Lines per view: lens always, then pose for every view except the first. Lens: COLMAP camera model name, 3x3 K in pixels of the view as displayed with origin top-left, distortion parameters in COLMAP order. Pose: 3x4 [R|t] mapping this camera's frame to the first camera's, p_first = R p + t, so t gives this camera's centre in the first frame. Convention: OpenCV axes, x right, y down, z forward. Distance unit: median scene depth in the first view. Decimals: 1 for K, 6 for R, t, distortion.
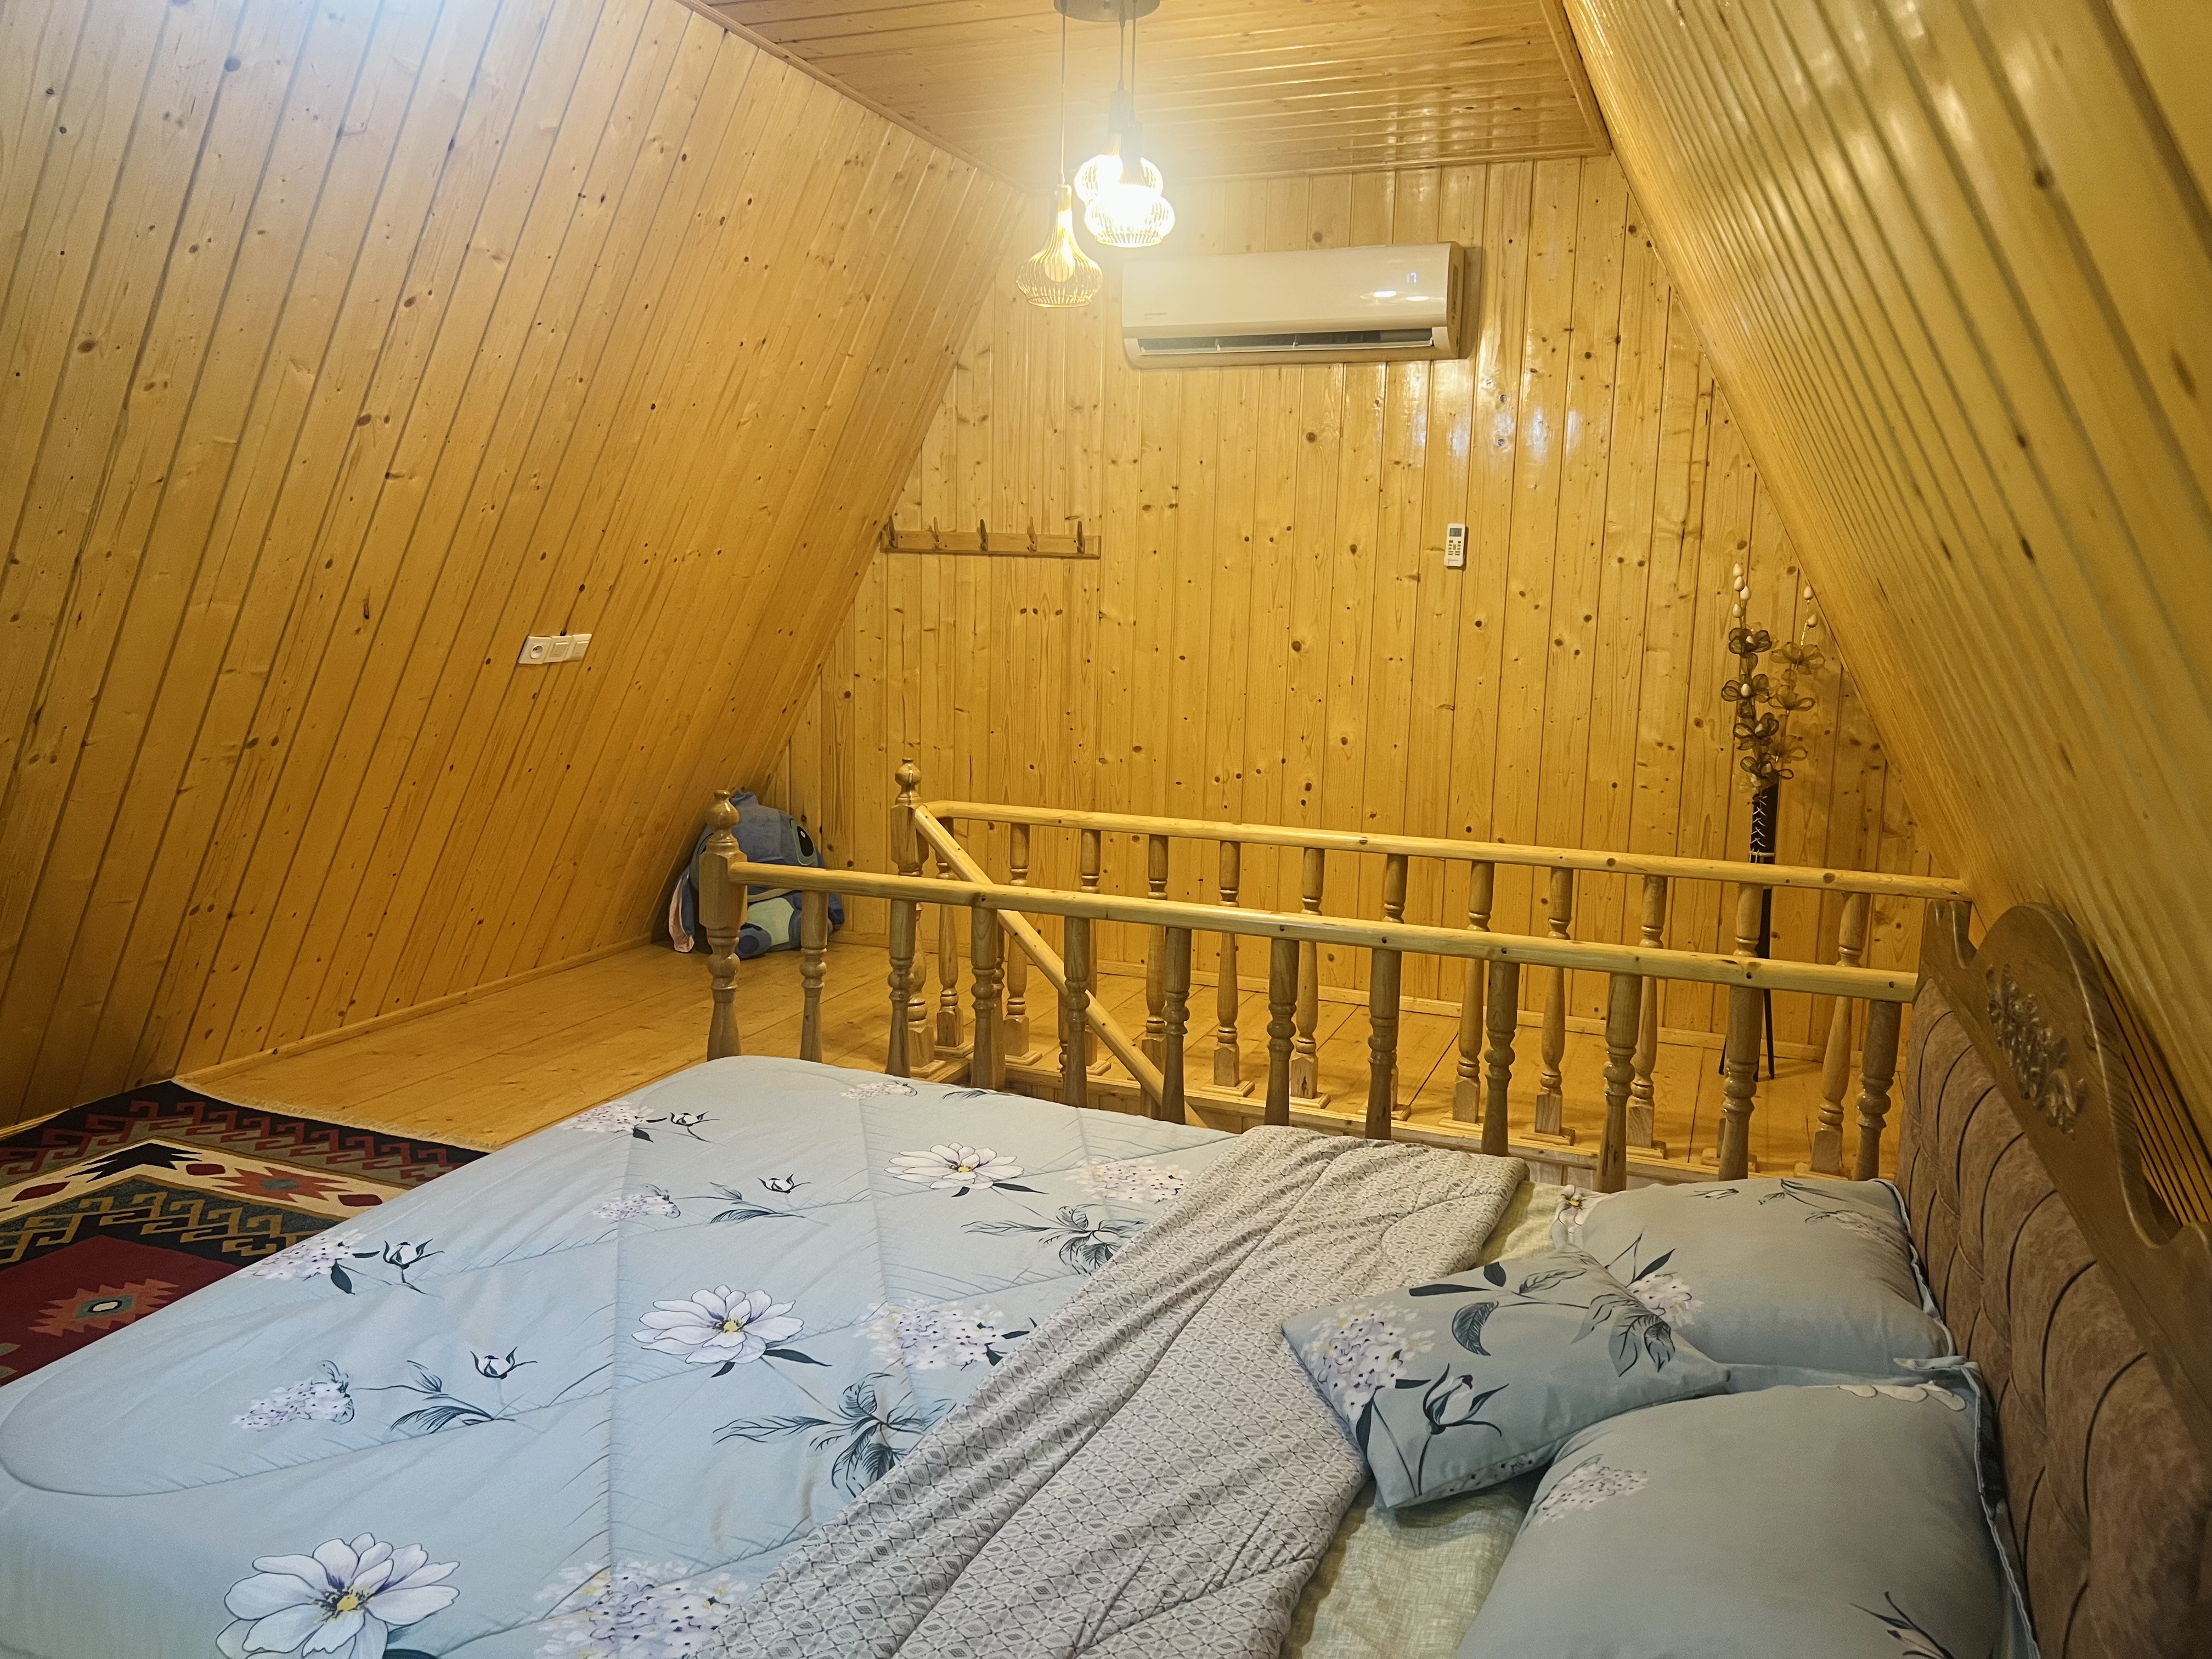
lens RADIAL K [[1645.2, 0, 1101.5], [0, 1645.2, 830.1], [0, 0, 1]] dist [0.034550, -0.035117]
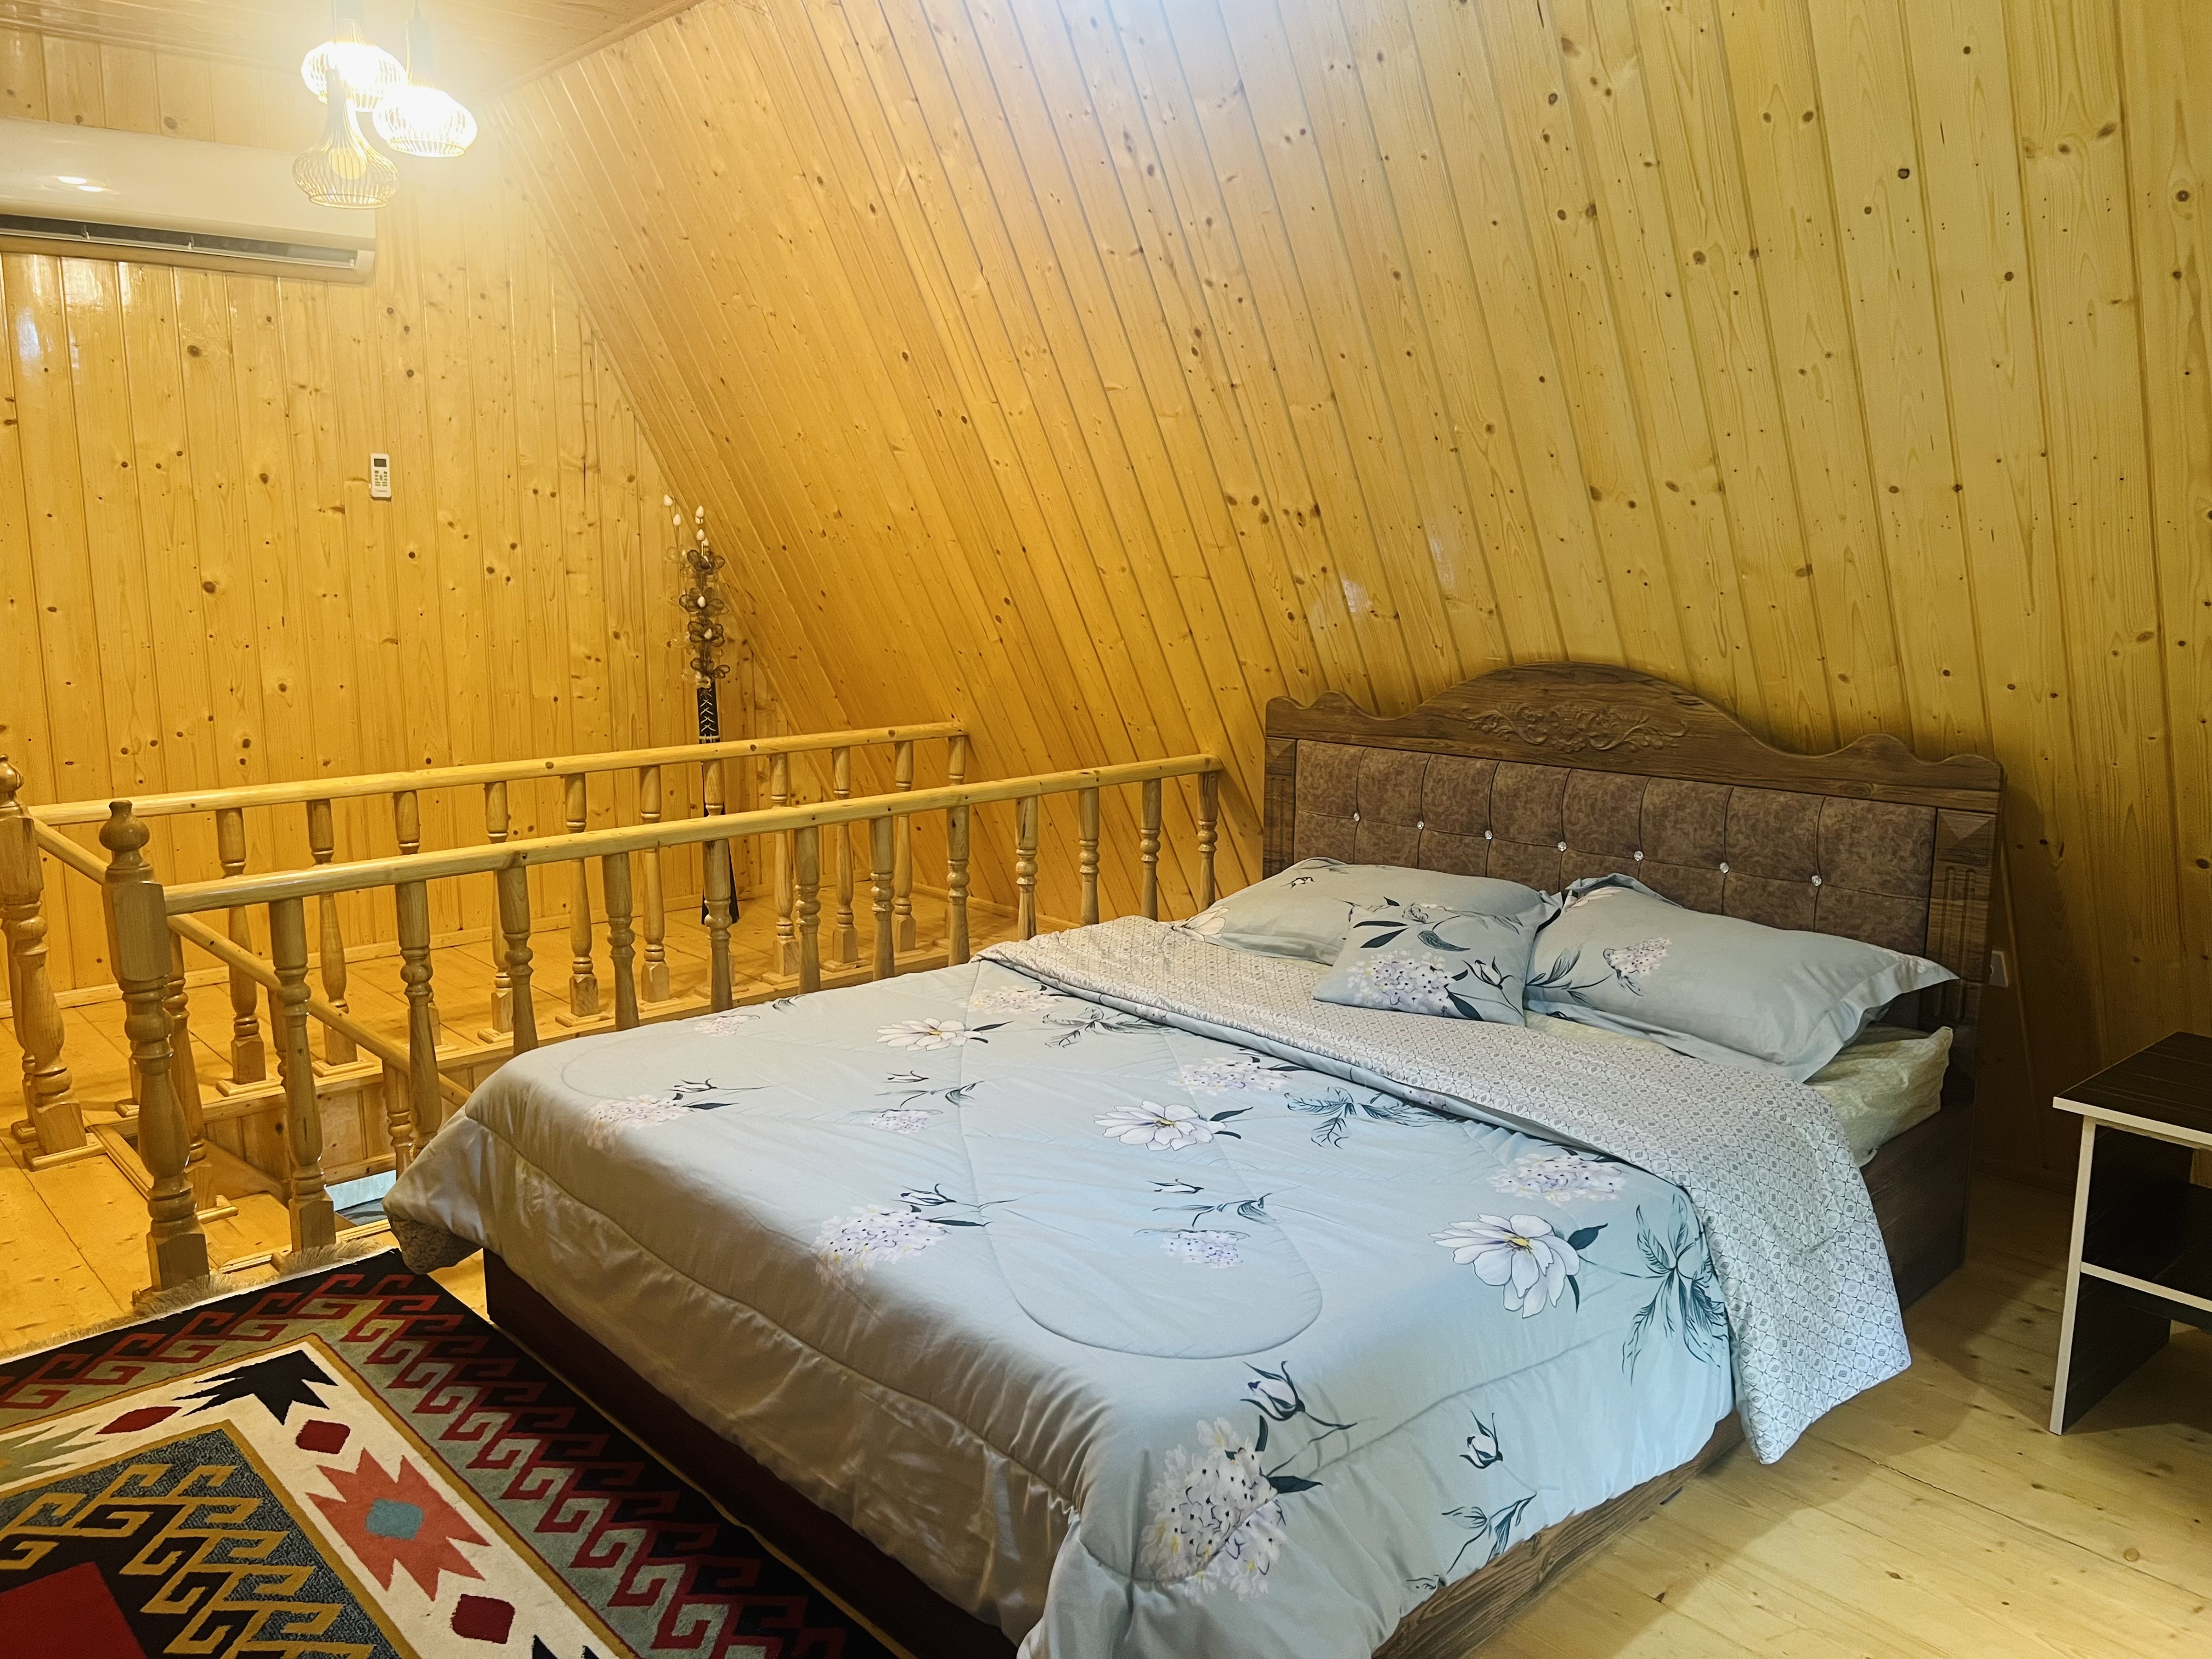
lens RADIAL K [[1645.2, 0, 1101.5], [0, 1645.2, 830.1], [0, 0, 1]] dist [0.034550, -0.035117]
pose [[0.446625, -0.181941, 0.876027, -0.510477], [0.144772, 0.980899, 0.129913, -0.032282], [-0.882931, 0.068801, 0.464435, 0.181606]]
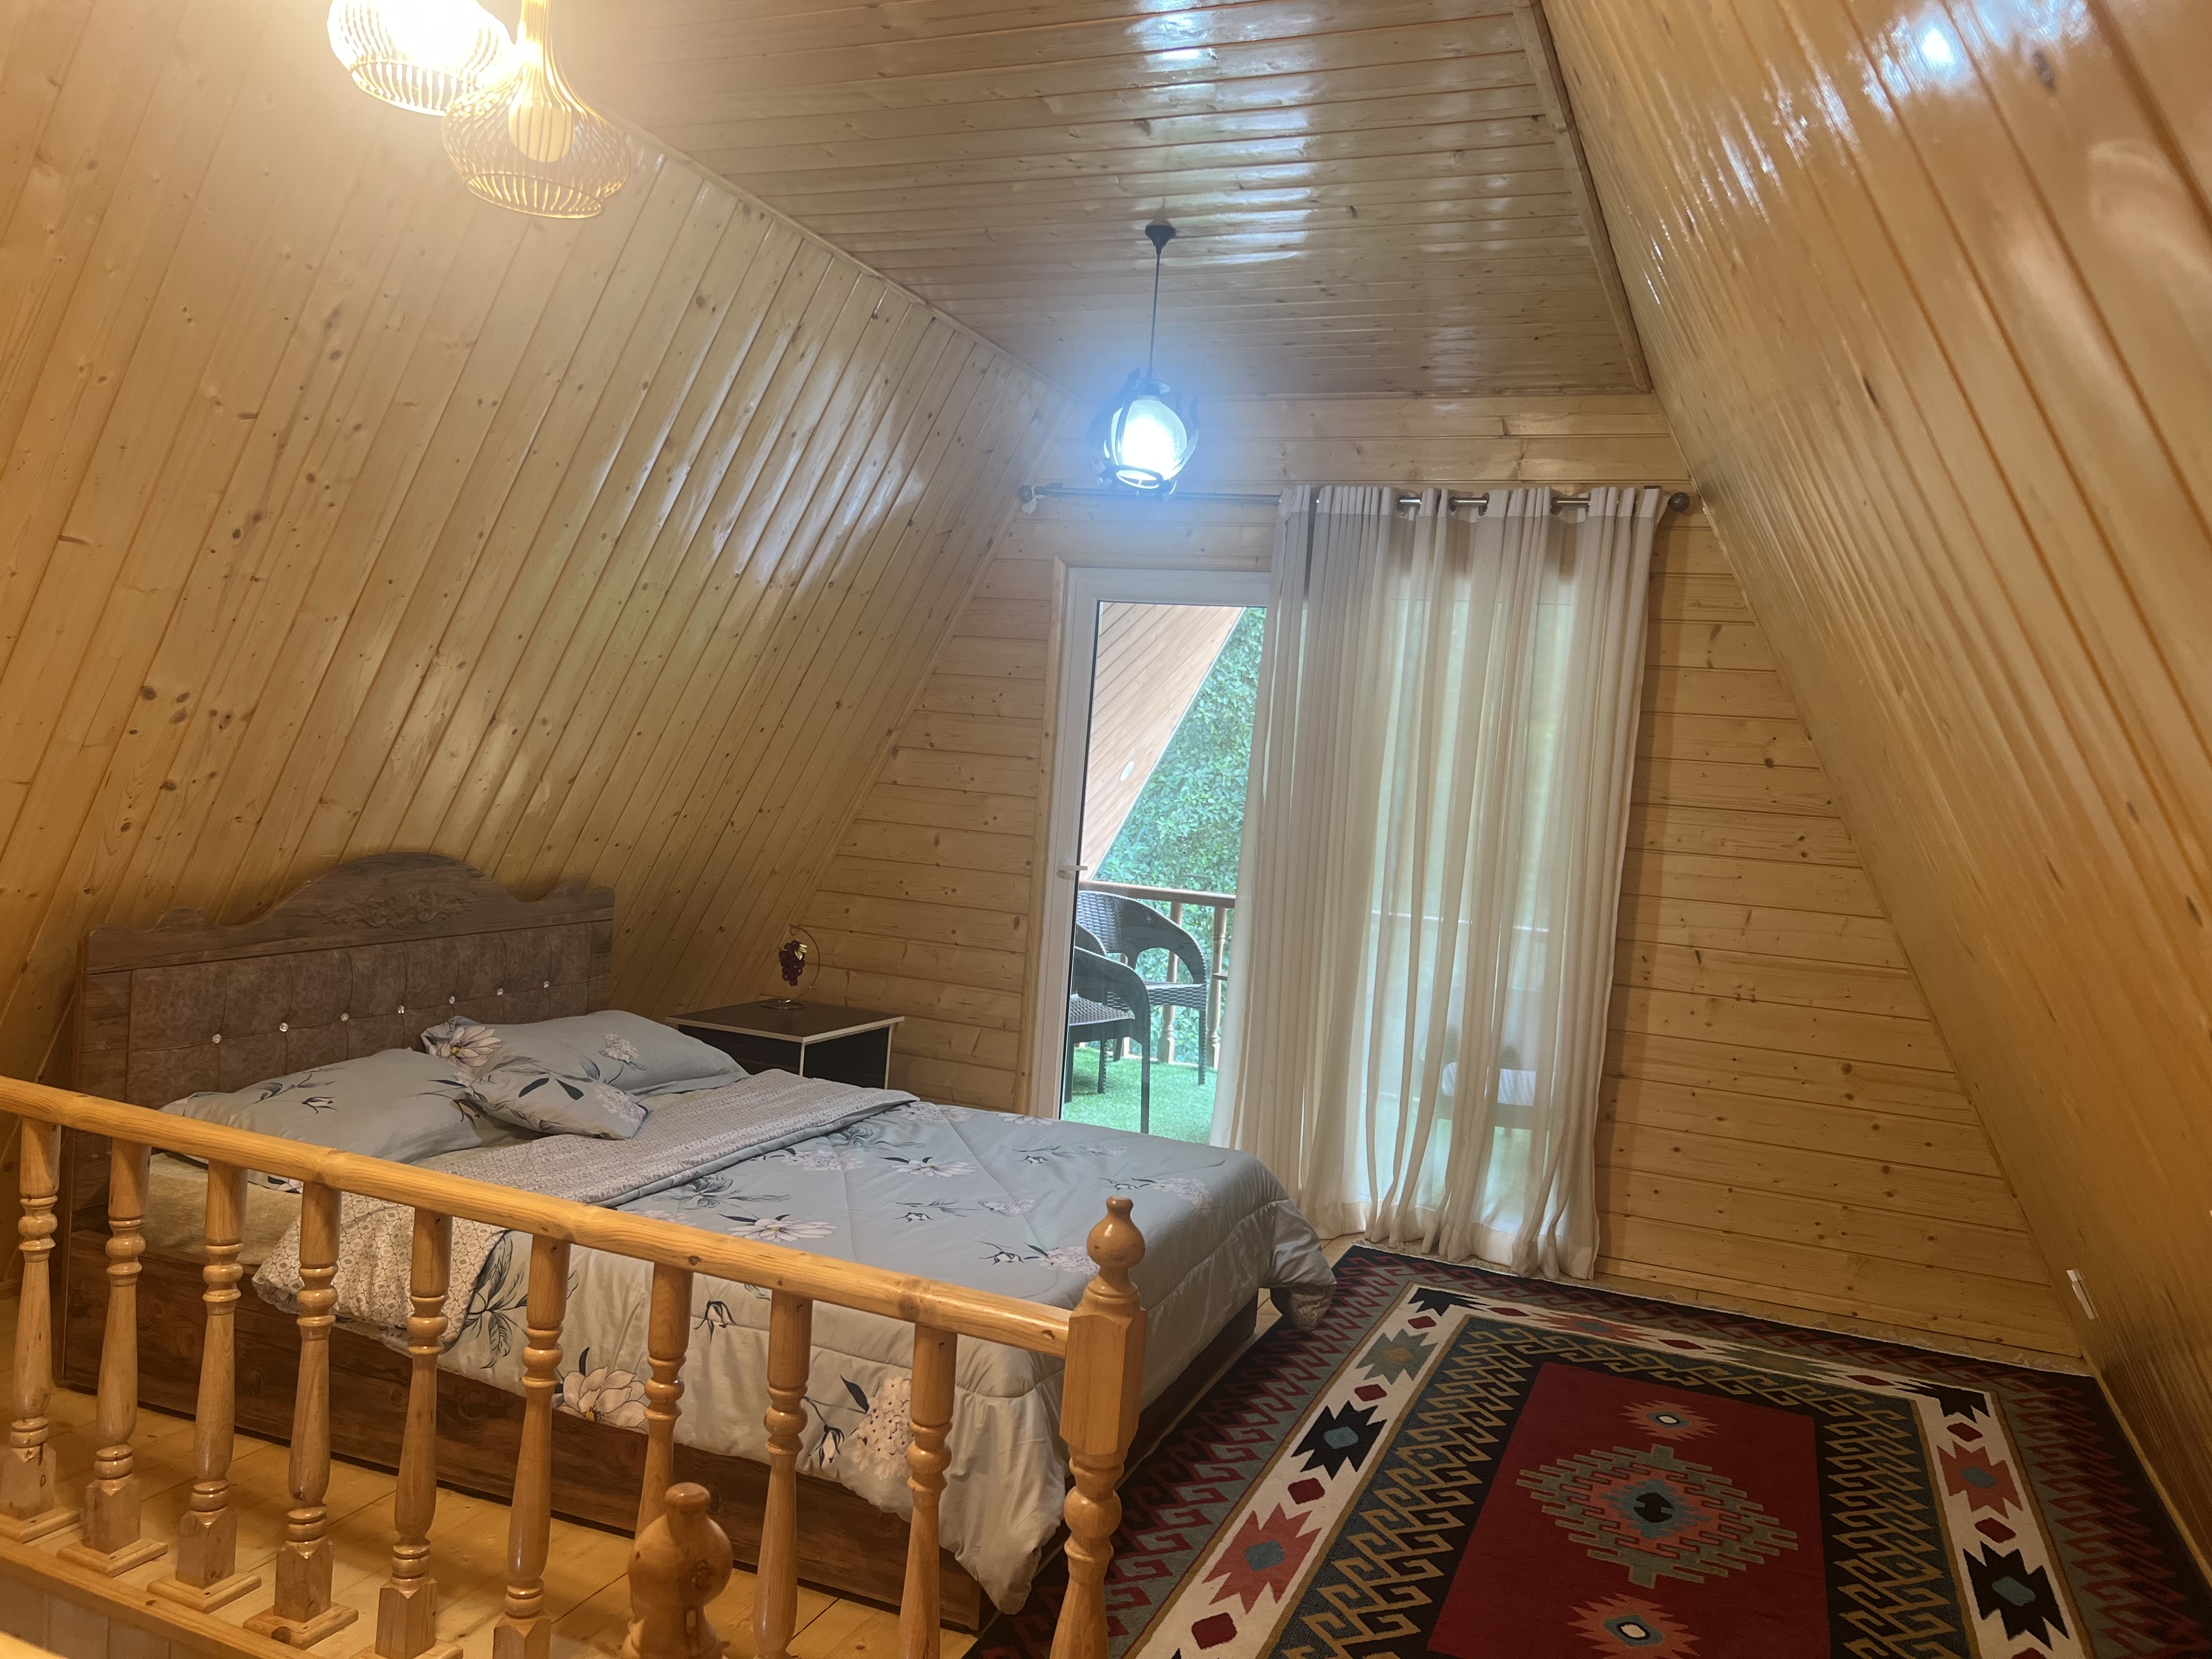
lens RADIAL K [[1645.2, 0, 1101.5], [0, 1645.2, 830.1], [0, 0, 1]] dist [0.034550, -0.035117]
pose [[-0.994942, -0.098926, 0.017457, -0.163299], [-0.093885, 0.977537, 0.188699, -0.180210], [-0.035732, 0.186106, -0.981880, 1.108285]]
